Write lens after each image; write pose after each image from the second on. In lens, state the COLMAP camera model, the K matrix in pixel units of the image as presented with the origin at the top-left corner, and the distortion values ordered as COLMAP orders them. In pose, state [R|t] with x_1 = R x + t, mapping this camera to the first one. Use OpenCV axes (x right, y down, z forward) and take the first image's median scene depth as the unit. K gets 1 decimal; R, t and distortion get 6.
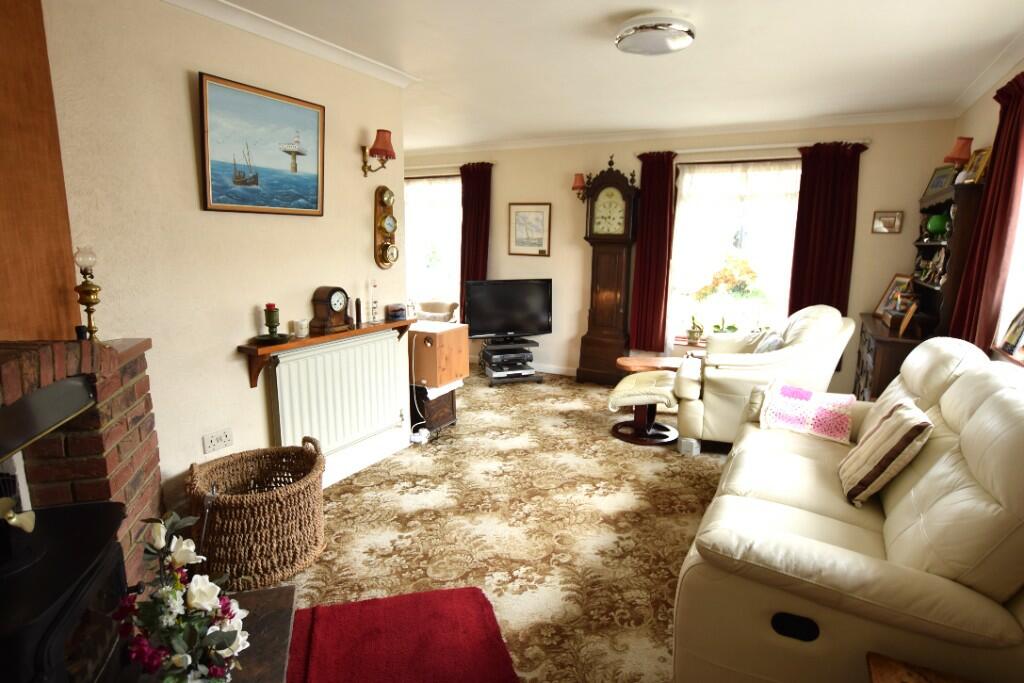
lens RADIAL K [[564.0, 0, 513.6], [0, 564.0, 343.3], [0, 0, 1]] dist [-0.014597, 0.000957]
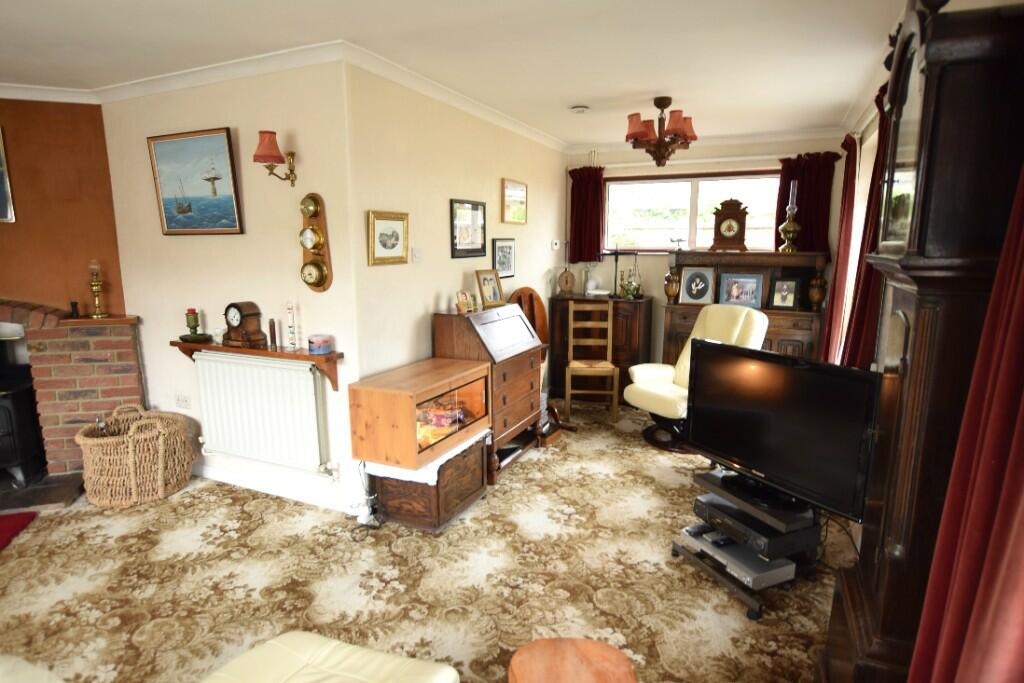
lens RADIAL K [[564.0, 0, 513.6], [0, 564.0, 343.3], [0, 0, 1]] dist [-0.014597, 0.000957]
pose [[0.060422, 0.163542, -0.984684, 0.785896], [-0.179585, 0.972171, 0.150444, -0.293272], [0.981885, 0.167744, 0.088110, 1.525387]]
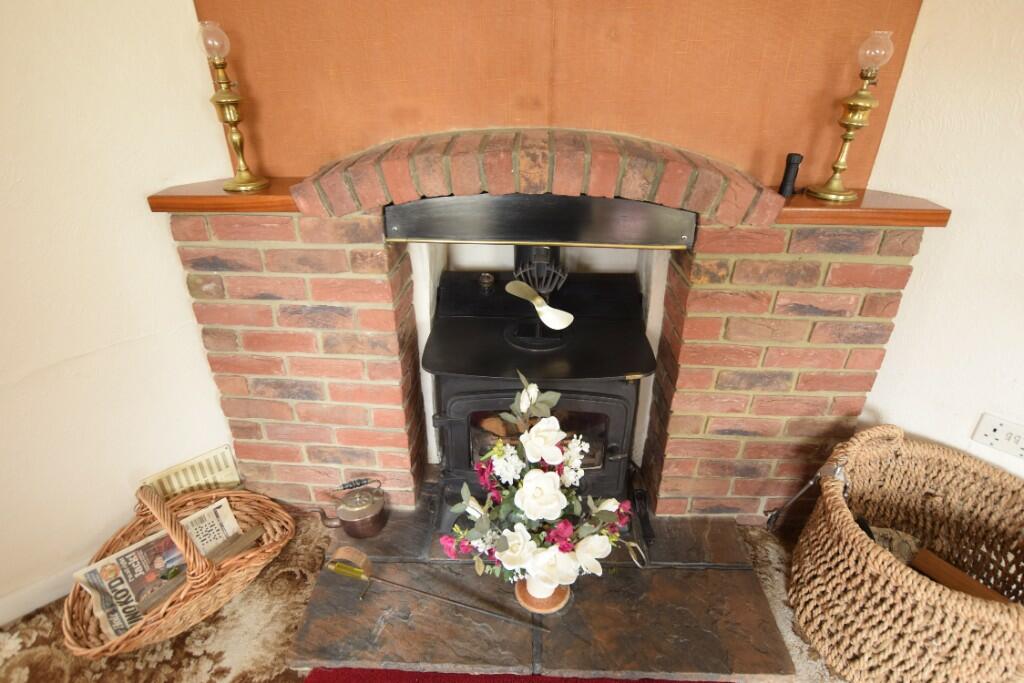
lens RADIAL K [[564.0, 0, 513.6], [0, 564.0, 343.3], [0, 0, 1]] dist [-0.014597, 0.000957]
pose [[-0.321217, 0.451700, -0.832338, 0.029926], [-0.170761, 0.836882, 0.520066, -0.092218], [0.931483, 0.309185, -0.191688, 0.580594]]
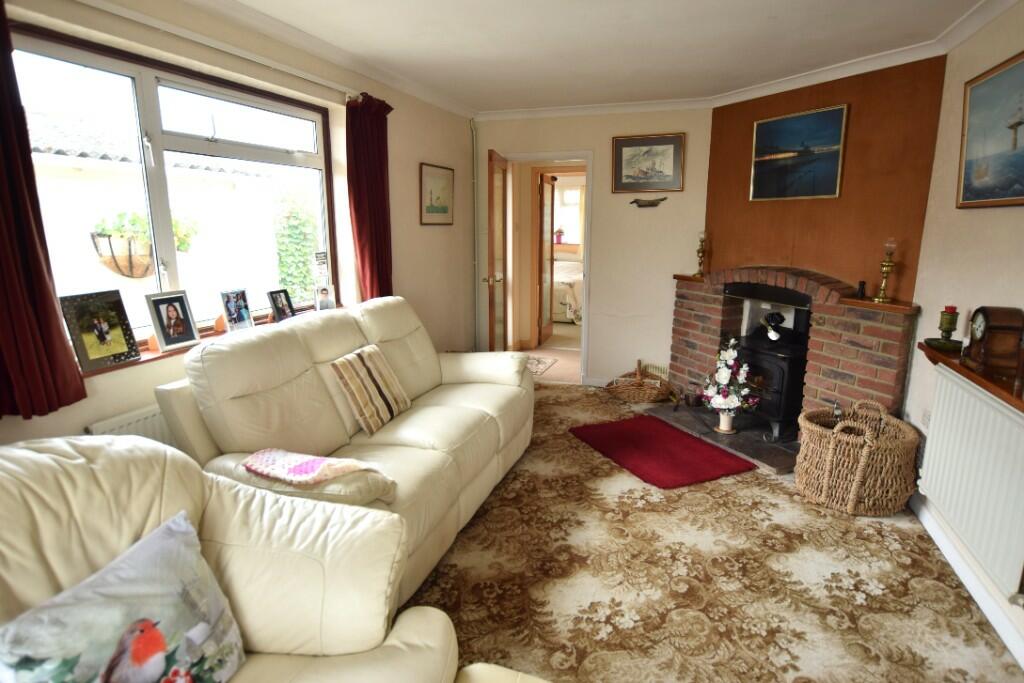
lens RADIAL K [[564.0, 0, 513.6], [0, 564.0, 343.3], [0, 0, 1]] dist [-0.014597, 0.000957]
pose [[-0.987944, 0.022906, -0.153110, 0.402532], [-0.037513, 0.924102, 0.380301, -0.322623], [0.150200, 0.381459, -0.912101, 1.680512]]
